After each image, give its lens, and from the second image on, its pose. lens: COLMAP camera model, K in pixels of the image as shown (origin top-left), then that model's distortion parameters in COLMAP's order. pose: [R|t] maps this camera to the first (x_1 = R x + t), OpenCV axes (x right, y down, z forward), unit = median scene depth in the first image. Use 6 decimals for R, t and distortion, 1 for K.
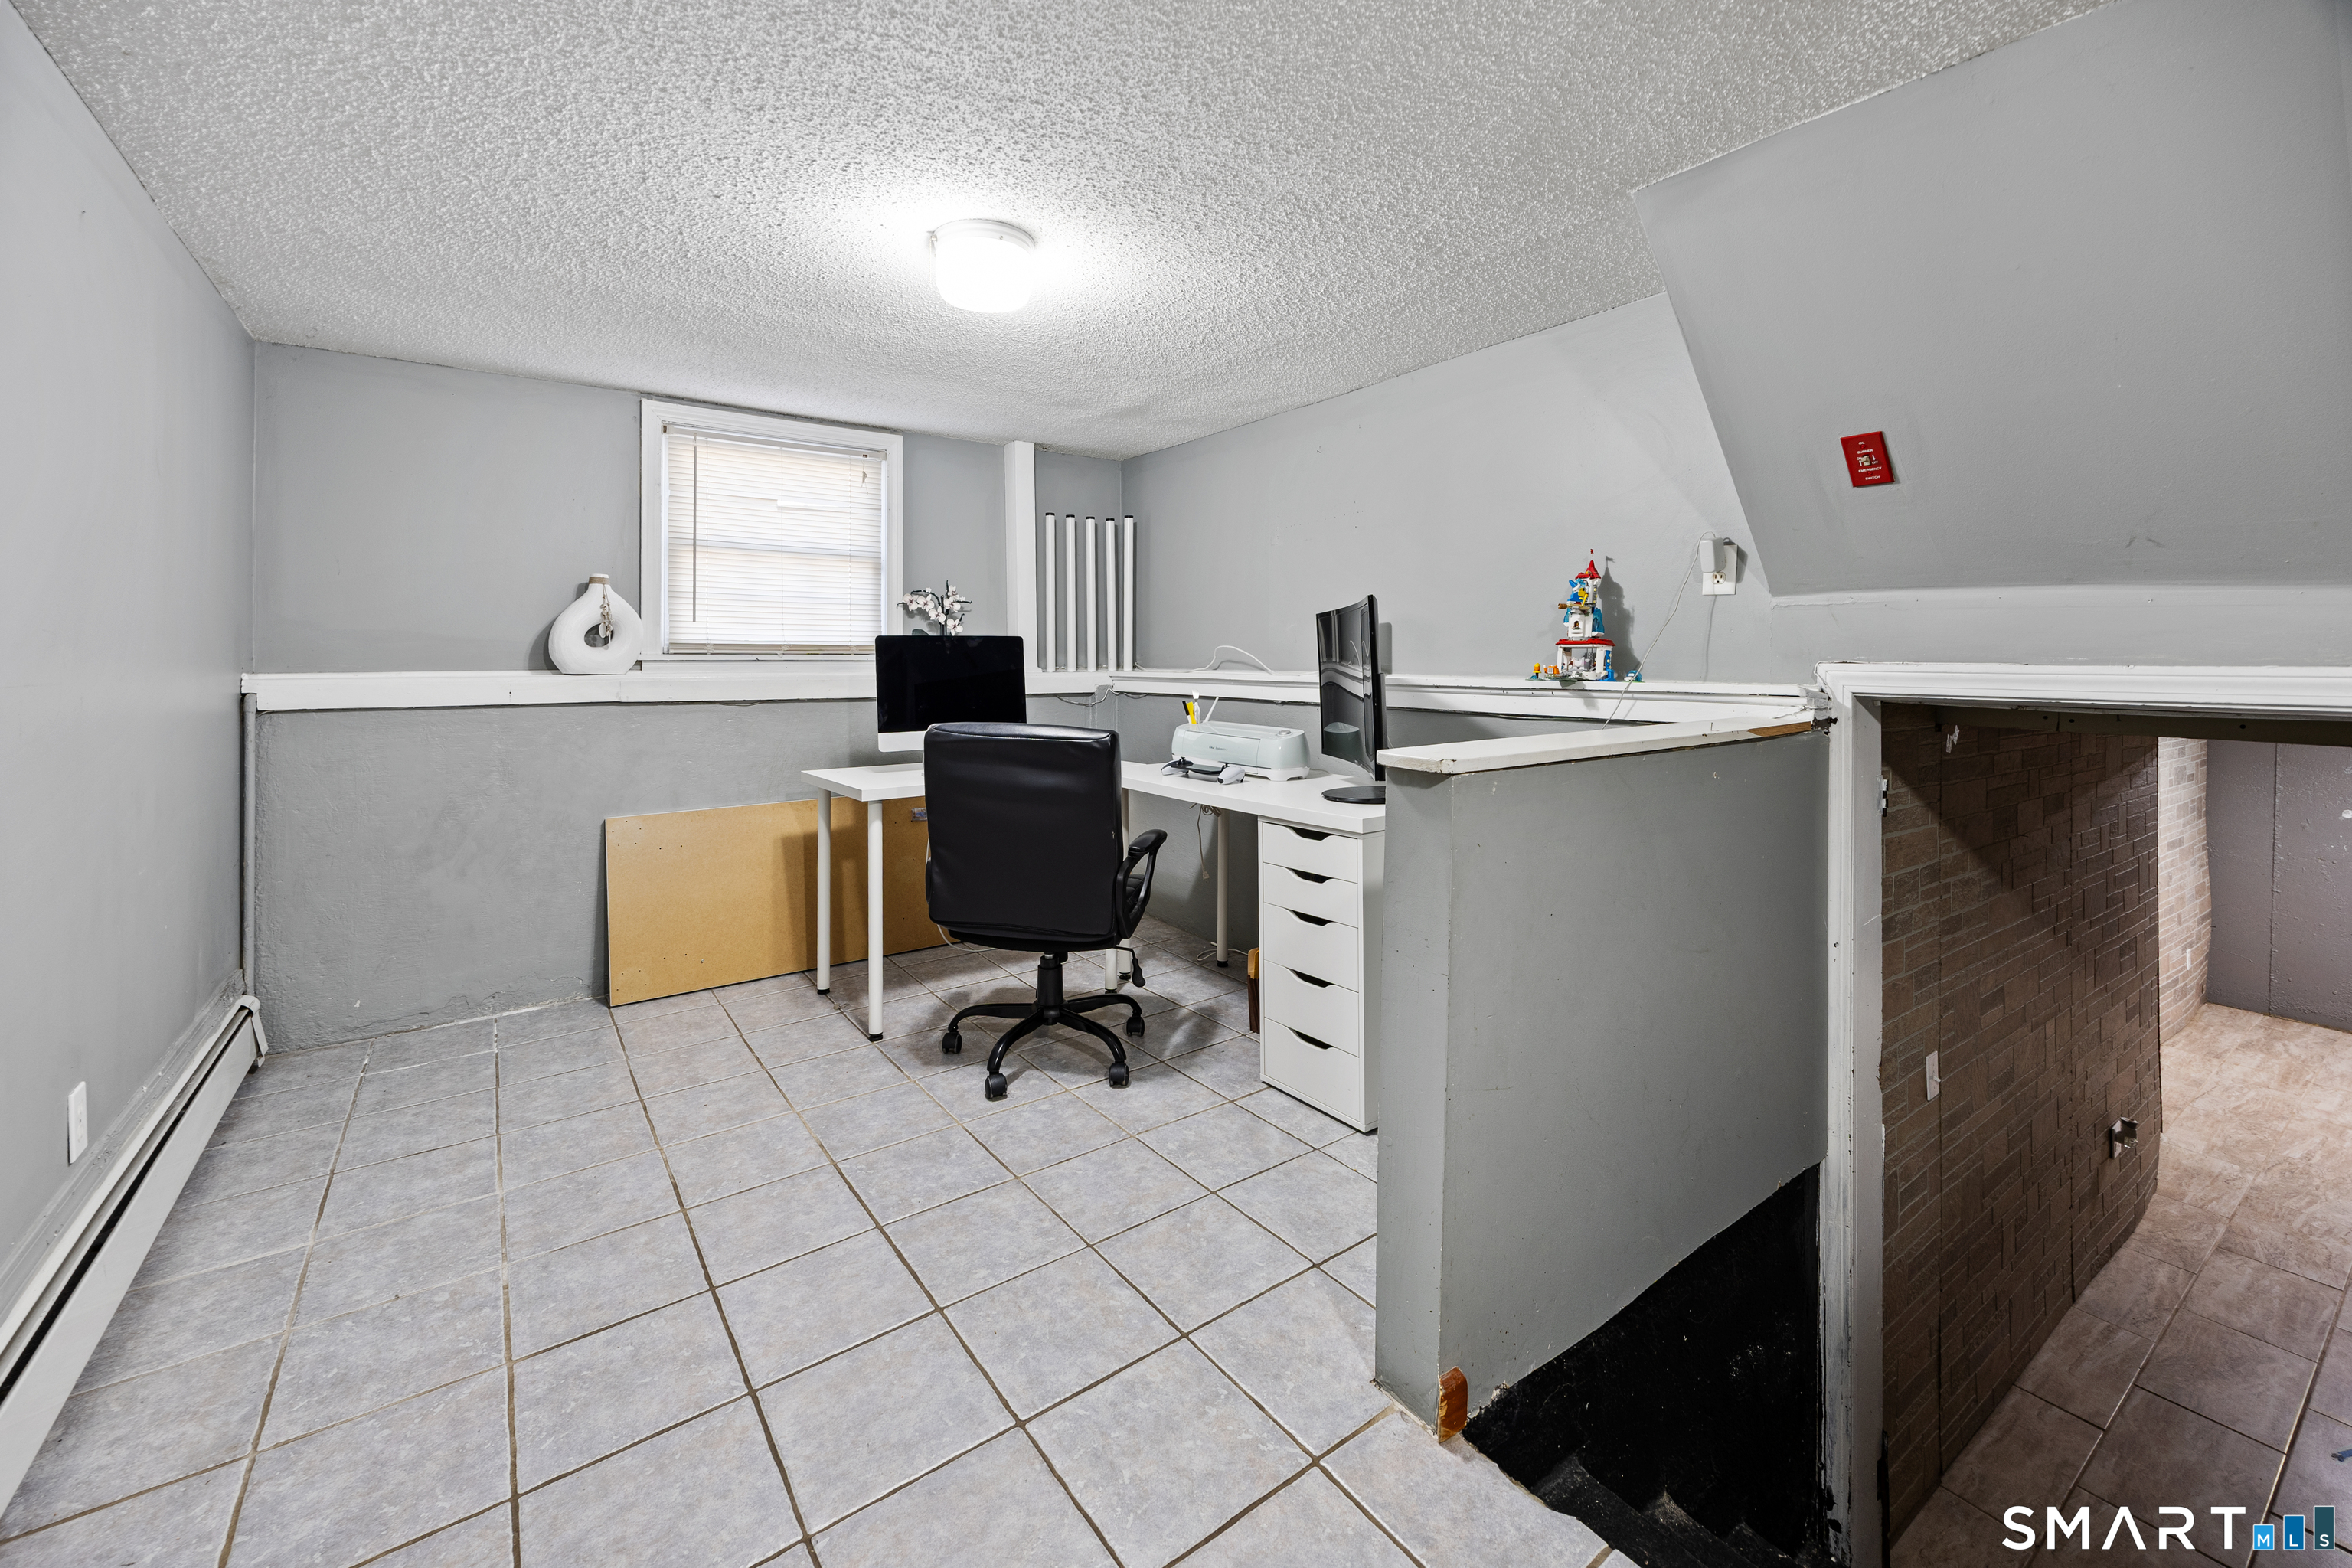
lens RADIAL K [[933.2, 0, 1156.7], [0, 933.2, 654.3], [0, 0, 1]] dist [0.001655, 0.000220]
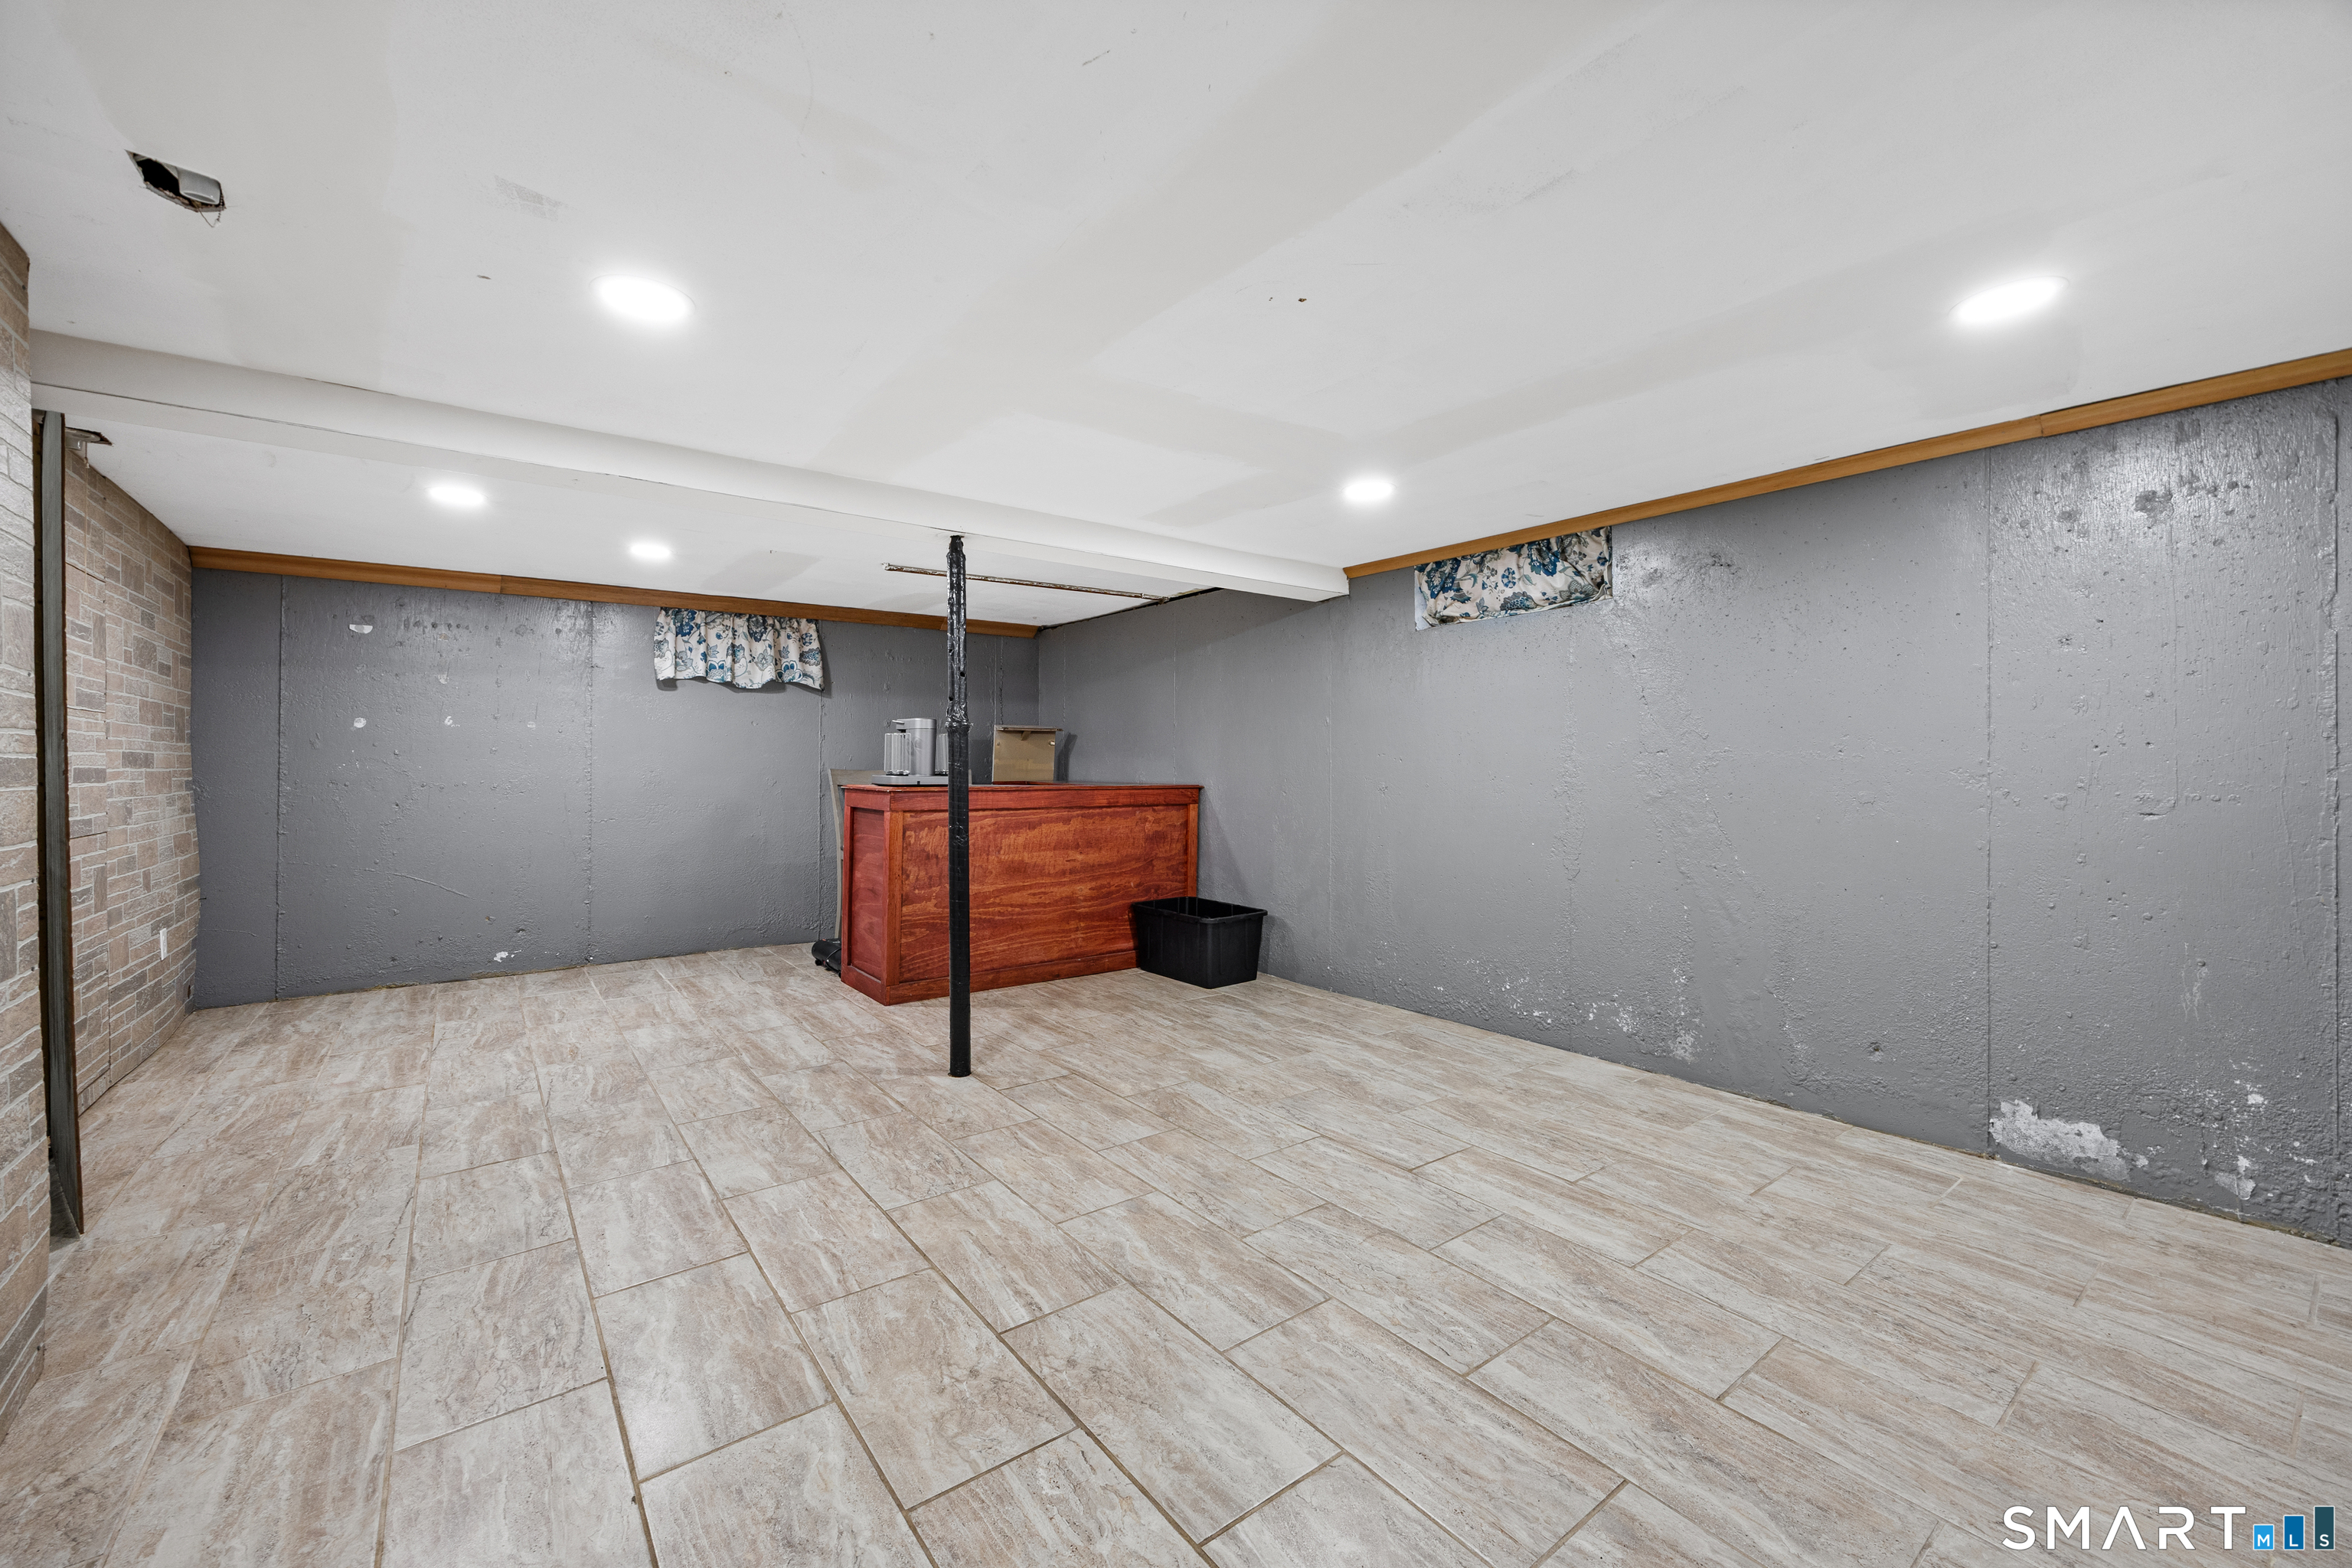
lens RADIAL K [[911.2, 0, 1173.6], [0, 911.2, 776.8], [0, 0, 1]] dist [-0.001105, 0.000068]
pose [[-0.077887, -0.016486, 0.996826, 0.448825], [-0.004496, 0.999859, 0.016185, 0.210071], [-0.996952, -0.003222, -0.077950, 0.373973]]
